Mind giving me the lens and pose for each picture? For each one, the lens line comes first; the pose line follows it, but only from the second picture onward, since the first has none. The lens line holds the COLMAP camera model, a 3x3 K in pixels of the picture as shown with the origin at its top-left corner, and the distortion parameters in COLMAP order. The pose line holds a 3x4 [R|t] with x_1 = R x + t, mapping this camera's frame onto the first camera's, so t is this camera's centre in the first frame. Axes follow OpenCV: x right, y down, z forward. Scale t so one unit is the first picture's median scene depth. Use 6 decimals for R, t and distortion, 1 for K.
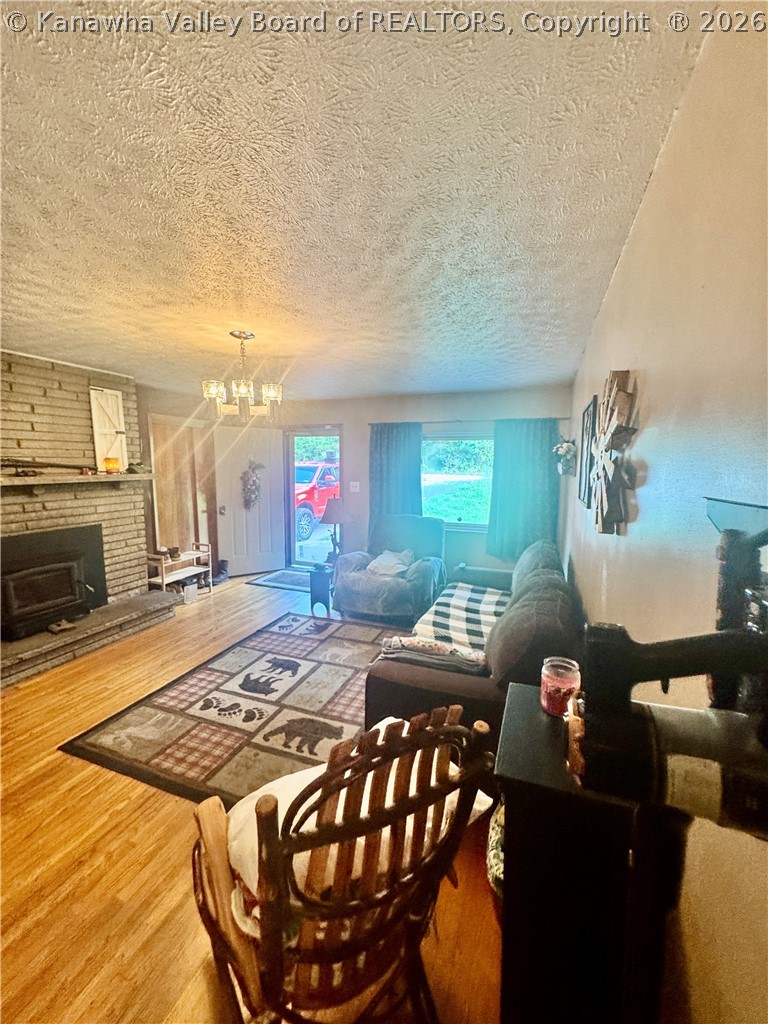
lens RADIAL K [[409.9, 0, 387.6], [0, 409.9, 510.4], [0, 0, 1]] dist [-0.004835, 0.000590]
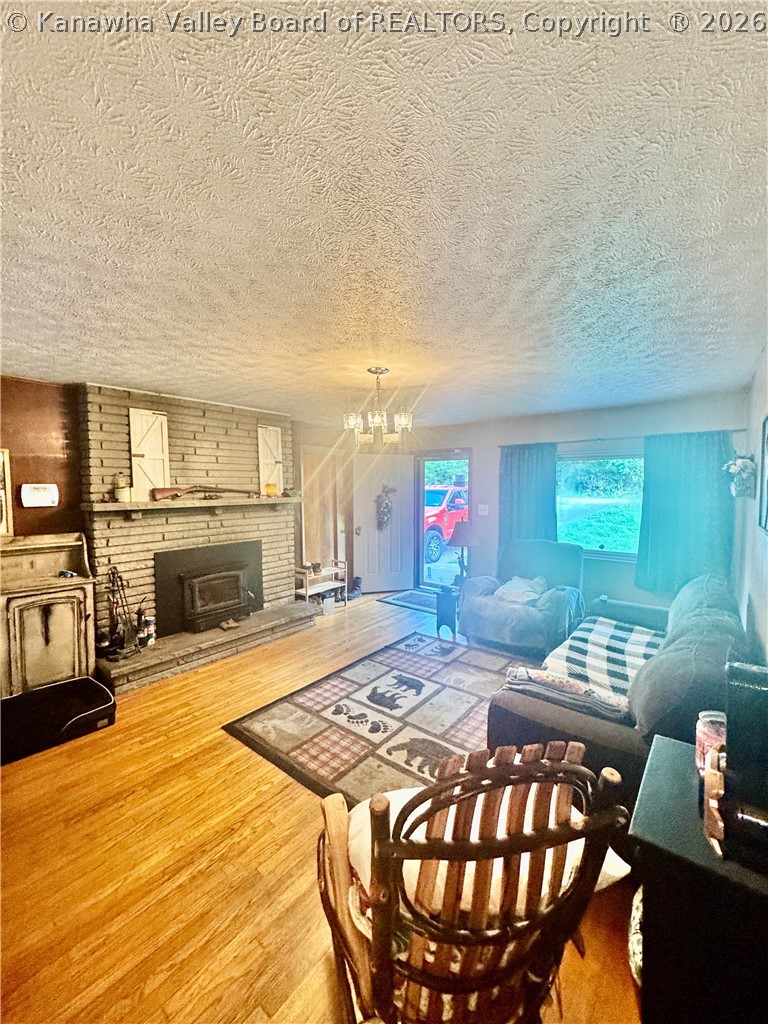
lens RADIAL K [[409.9, 0, 387.5], [0, 409.9, 510.6], [0, 0, 1]] dist [-0.004835, 0.000590]
pose [[0.950295, 0.007167, -0.311267, 0.012653], [-0.024805, 0.998300, -0.052744, 0.003100], [0.310360, 0.057843, 0.948858, -0.012443]]
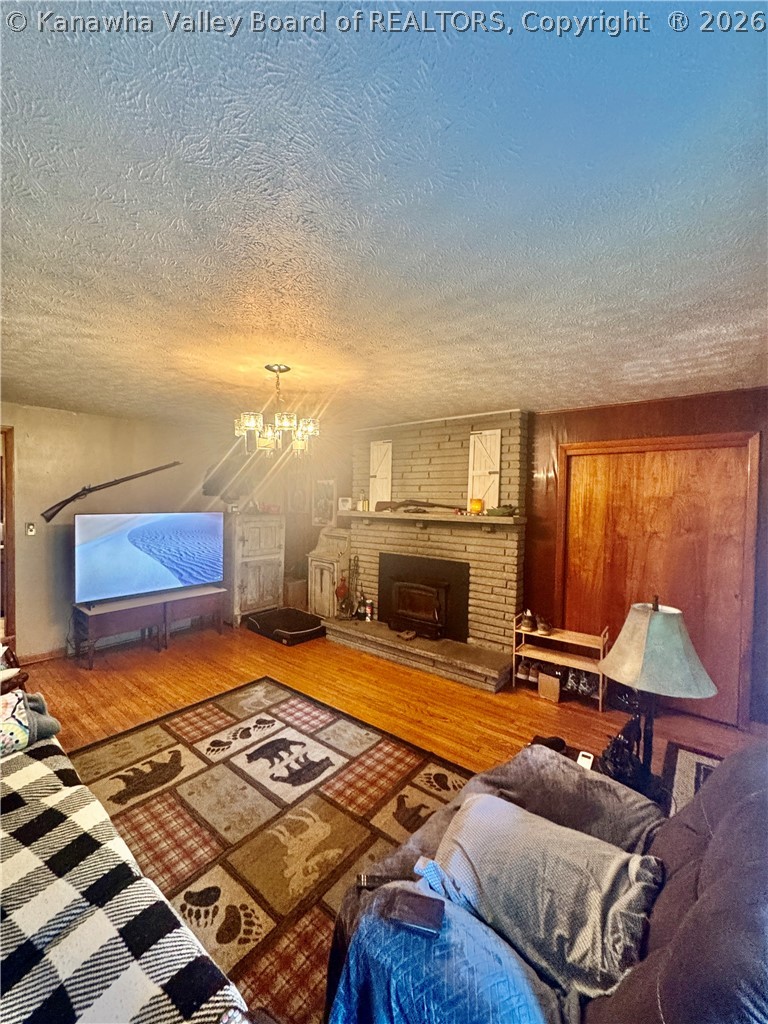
lens RADIAL K [[409.9, 0, 383.9], [0, 409.9, 507.4], [0, 0, 1]] dist [-0.004835, 0.000590]
pose [[-0.310669, 0.001332, -0.950517, 0.439997], [-0.130881, 0.990414, 0.044166, -0.156995], [0.941464, 0.138126, -0.307517, 1.410458]]
